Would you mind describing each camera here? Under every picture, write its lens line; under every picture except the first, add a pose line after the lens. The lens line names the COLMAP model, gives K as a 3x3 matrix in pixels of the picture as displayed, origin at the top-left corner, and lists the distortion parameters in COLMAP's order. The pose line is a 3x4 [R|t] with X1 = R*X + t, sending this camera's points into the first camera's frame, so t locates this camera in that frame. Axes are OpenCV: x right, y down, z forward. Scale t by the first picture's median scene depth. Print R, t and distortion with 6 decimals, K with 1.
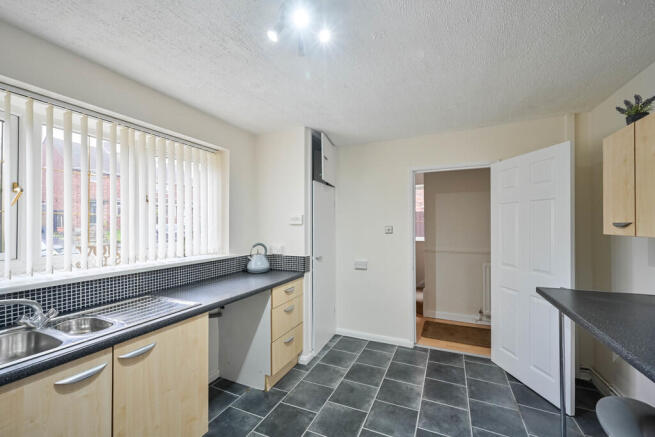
lens RADIAL K [[262.6, 0, 328.6], [0, 262.6, 222.0], [0, 0, 1]] dist [0.001907, -0.000018]
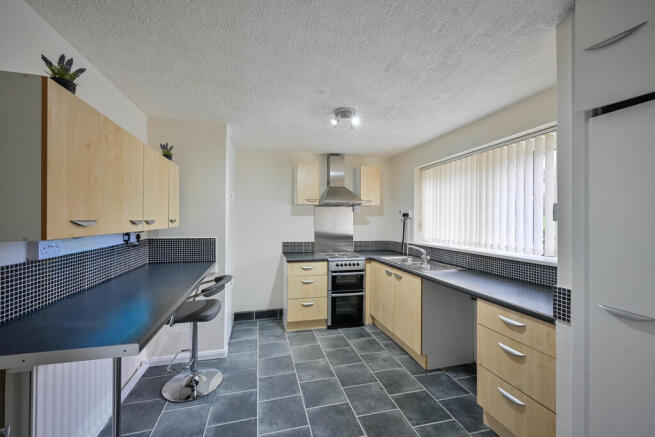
lens RADIAL K [[262.6, 0, 326.6], [0, 262.6, 219.2], [0, 0, 1]] dist [0.001907, -0.000018]
pose [[-0.776176, 0.000926, -0.630516, 0.731962], [0.004906, 0.999978, -0.004570, 0.005847], [0.630498, -0.006641, -0.776163, 1.455743]]
